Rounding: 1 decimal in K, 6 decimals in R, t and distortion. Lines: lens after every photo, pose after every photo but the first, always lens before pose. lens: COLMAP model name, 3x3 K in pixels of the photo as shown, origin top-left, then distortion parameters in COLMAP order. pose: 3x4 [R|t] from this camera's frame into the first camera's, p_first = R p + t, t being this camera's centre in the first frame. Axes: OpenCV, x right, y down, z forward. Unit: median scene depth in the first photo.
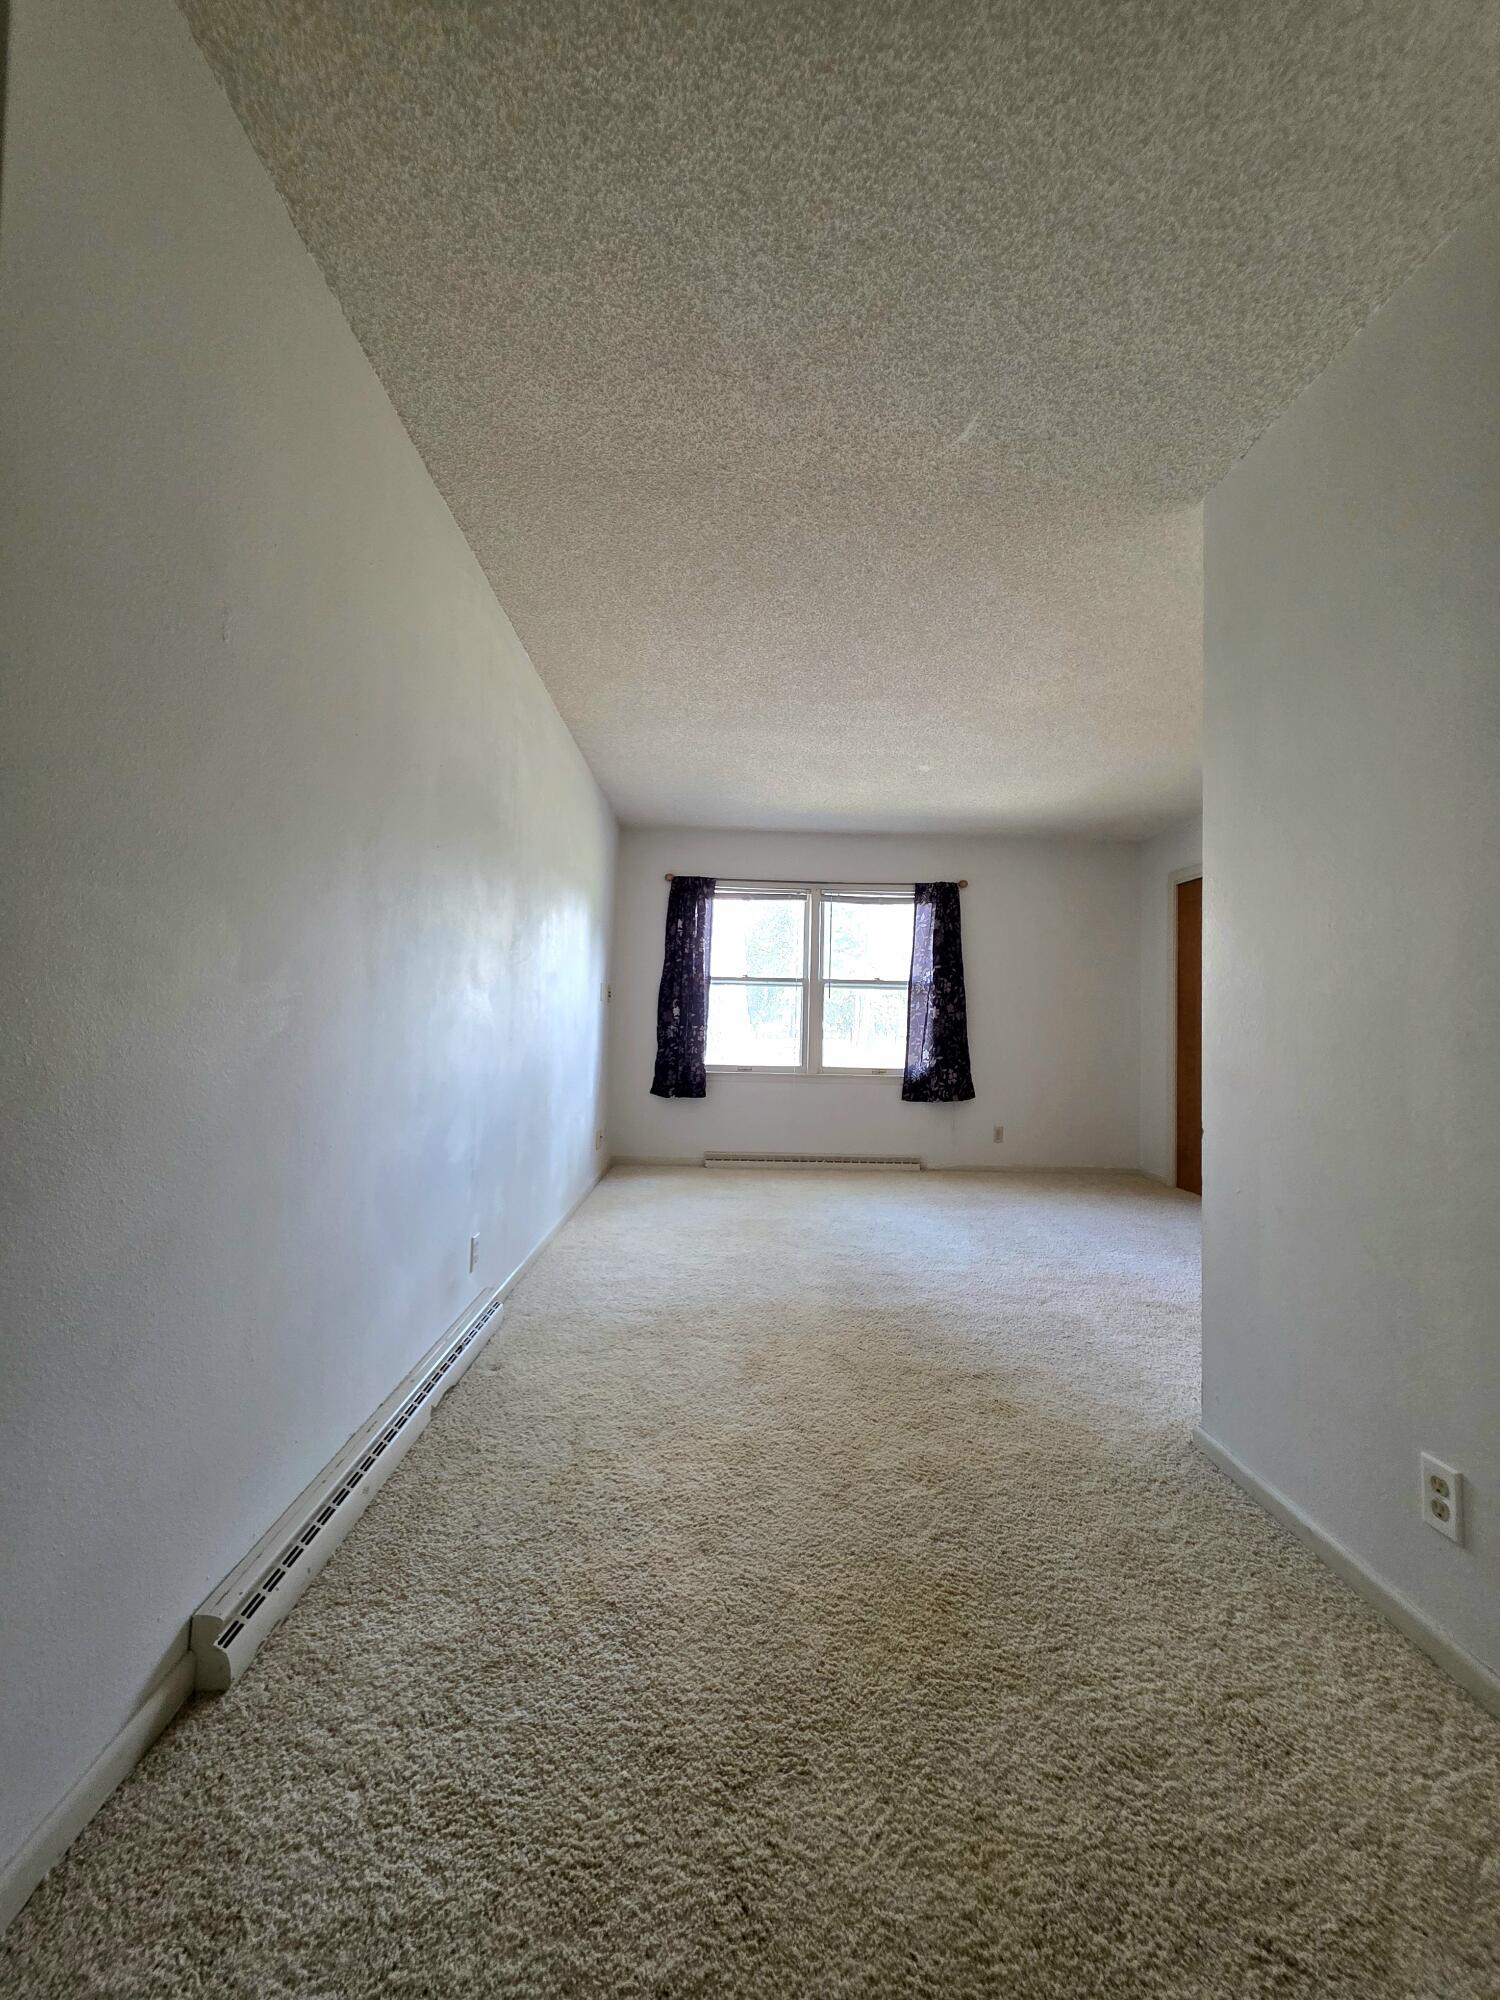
lens RADIAL K [[800.8, 0, 741.7], [0, 800.8, 1001.7], [0, 0, 1]] dist [0.000618, -0.000711]
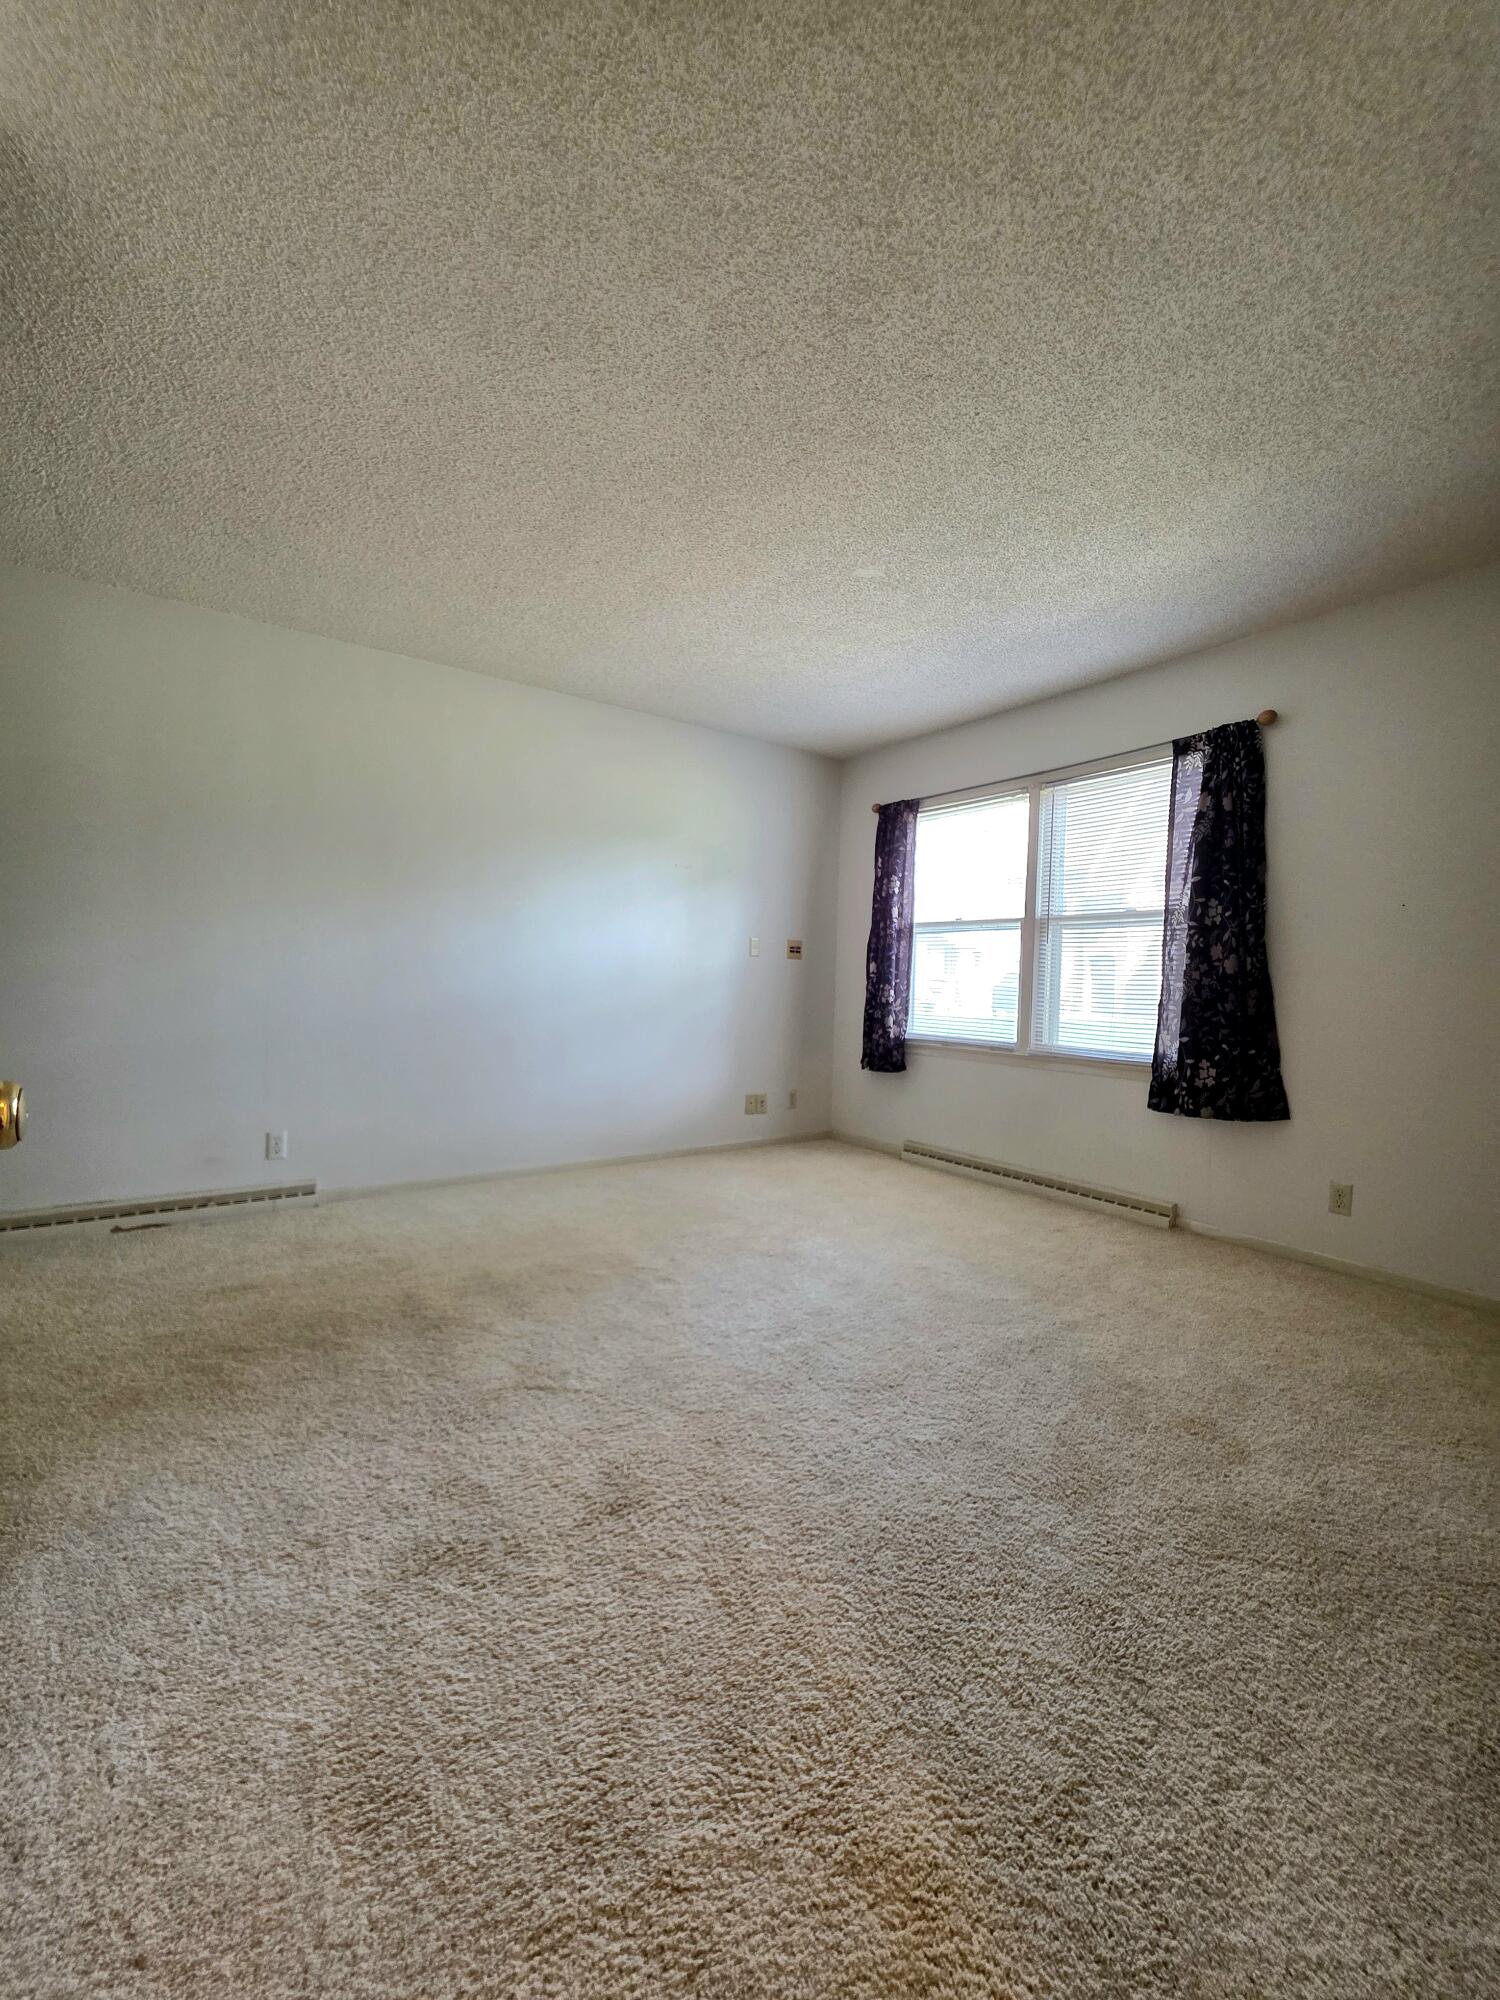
lens RADIAL K [[800.8, 0, 741.7], [0, 800.8, 1001.7], [0, 0, 1]] dist [0.000618, -0.000711]
pose [[0.571892, 0.015567, -0.820181, 0.518716], [0.007679, 0.999675, 0.024328, 0.026177], [0.820293, -0.020211, 0.571586, 0.402793]]
